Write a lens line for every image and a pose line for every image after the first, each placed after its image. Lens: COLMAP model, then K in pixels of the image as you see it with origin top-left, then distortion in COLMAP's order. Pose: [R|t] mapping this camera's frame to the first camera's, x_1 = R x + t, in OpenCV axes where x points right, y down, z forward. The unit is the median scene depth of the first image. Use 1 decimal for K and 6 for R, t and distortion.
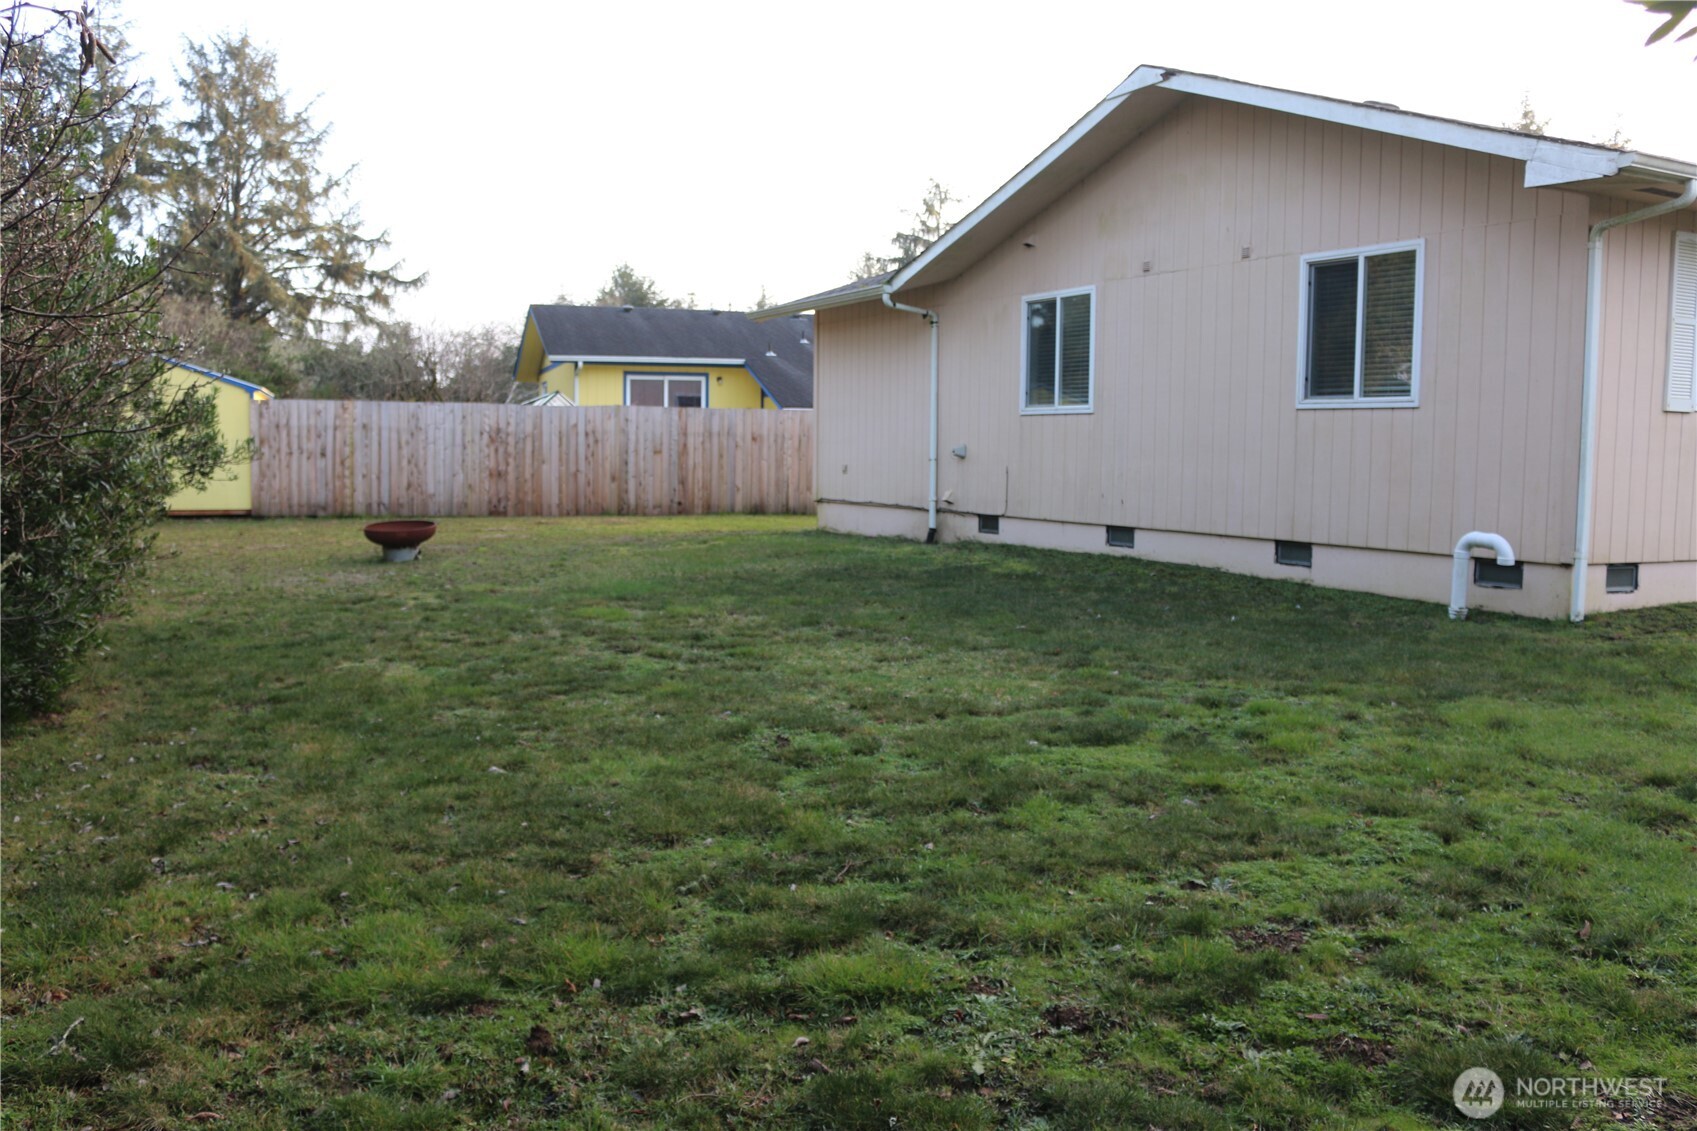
lens RADIAL K [[1388.3, 0, 846.6], [0, 1388.3, 567.5], [0, 0, 1]] dist [-0.115801, 0.060731]
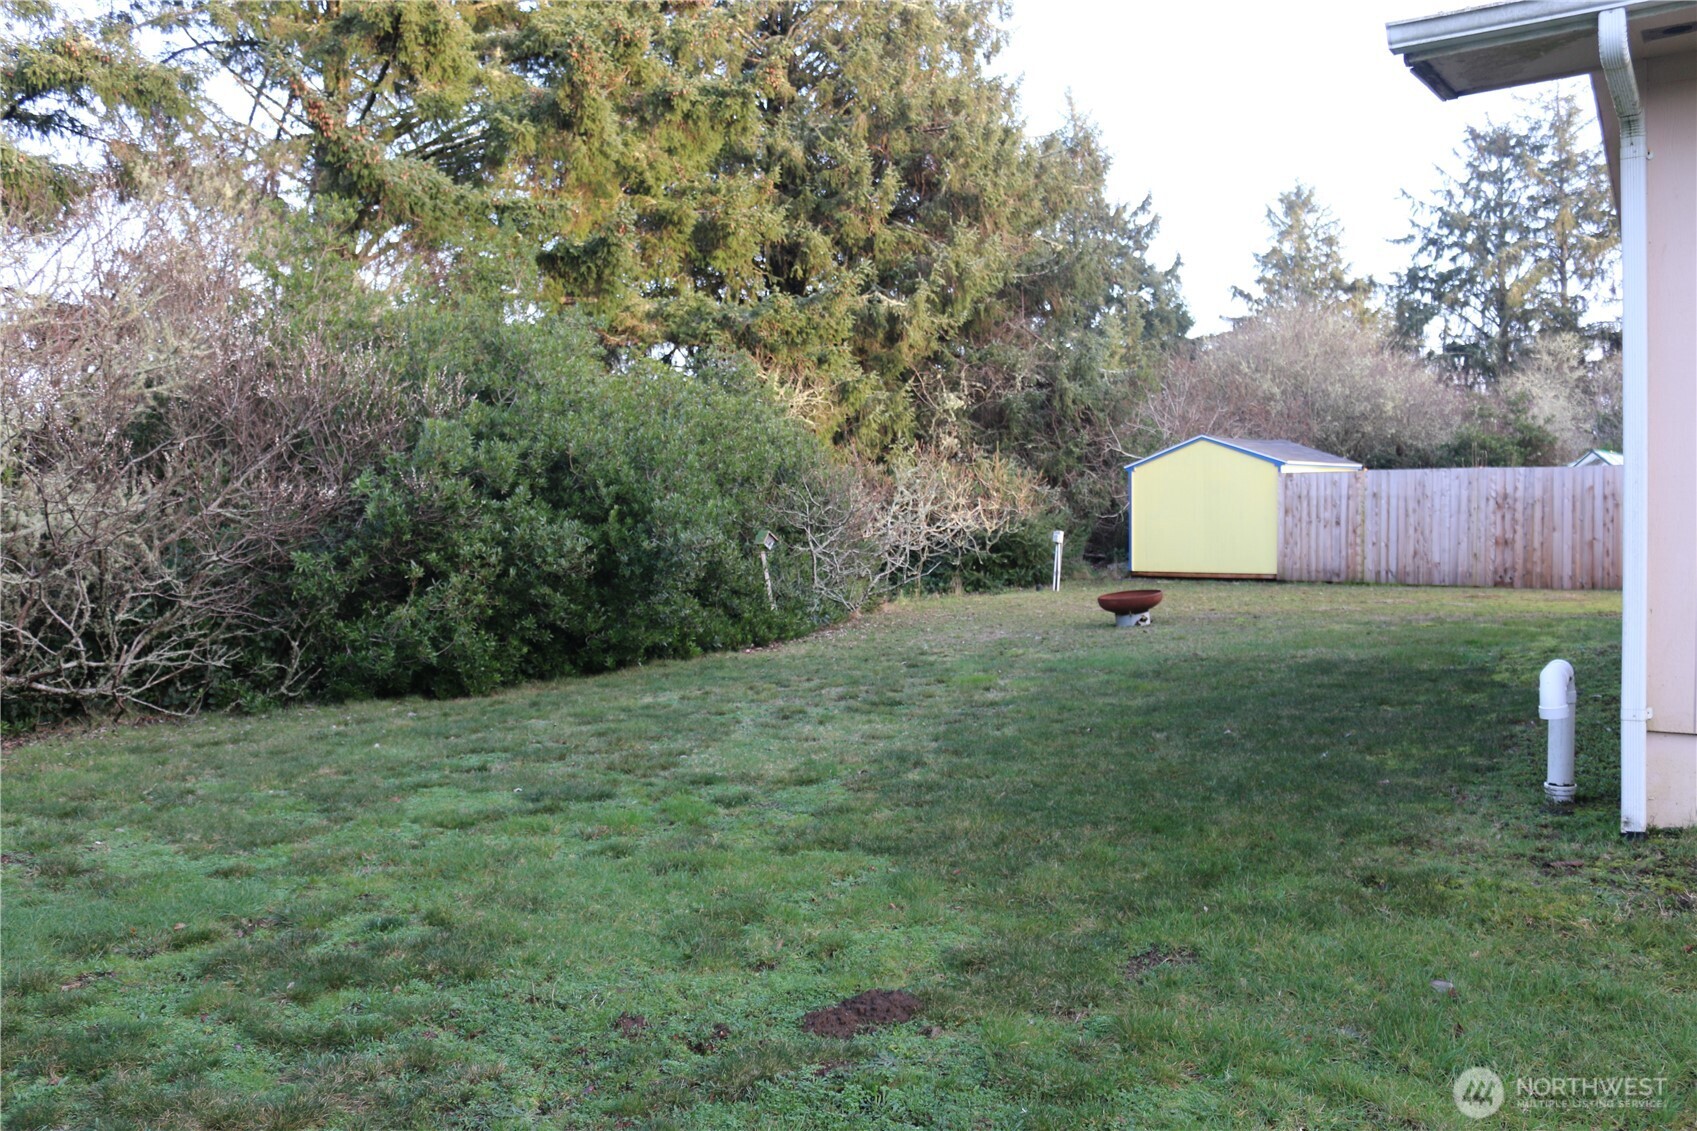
lens RADIAL K [[1388.3, 0, 847.1], [0, 1388.3, 566.1], [0, 0, 1]] dist [-0.115801, 0.060731]
pose [[0.470318, 0.015743, -0.882356, 0.349353], [-0.051818, 0.998608, -0.009803, -0.019738], [0.880974, 0.050333, 0.470479, 0.175879]]
